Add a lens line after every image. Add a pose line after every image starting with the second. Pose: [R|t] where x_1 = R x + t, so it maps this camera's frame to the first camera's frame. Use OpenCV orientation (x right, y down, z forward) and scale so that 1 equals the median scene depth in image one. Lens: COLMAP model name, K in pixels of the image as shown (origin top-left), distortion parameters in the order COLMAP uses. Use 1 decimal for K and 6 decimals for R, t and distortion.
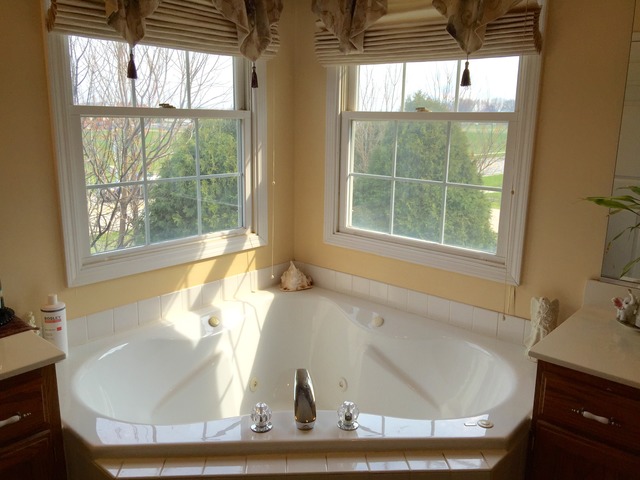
lens RADIAL K [[540.3, 0, 318.6], [0, 540.3, 237.8], [0, 0, 1]] dist [0.084904, -0.143520]
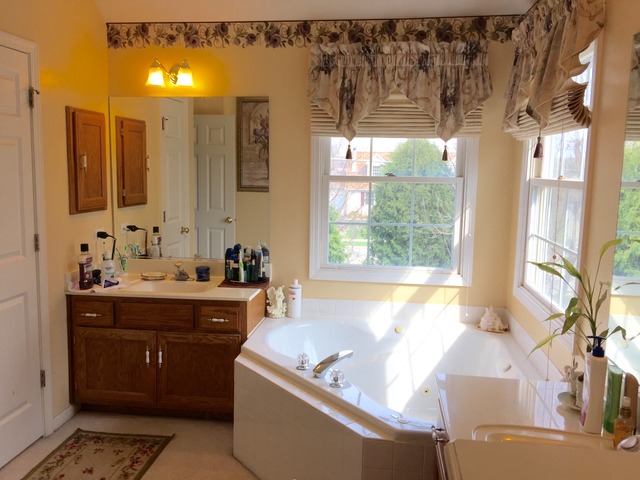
lens RADIAL K [[540.3, 0, 318.6], [0, 540.3, 237.8], [0, 0, 1]] dist [0.084904, -0.143520]
pose [[0.564100, 0.099368, -0.819706, 0.756129], [-0.189978, 0.981718, -0.011730, -0.016541], [0.803555, 0.162343, 0.572665, 0.024990]]
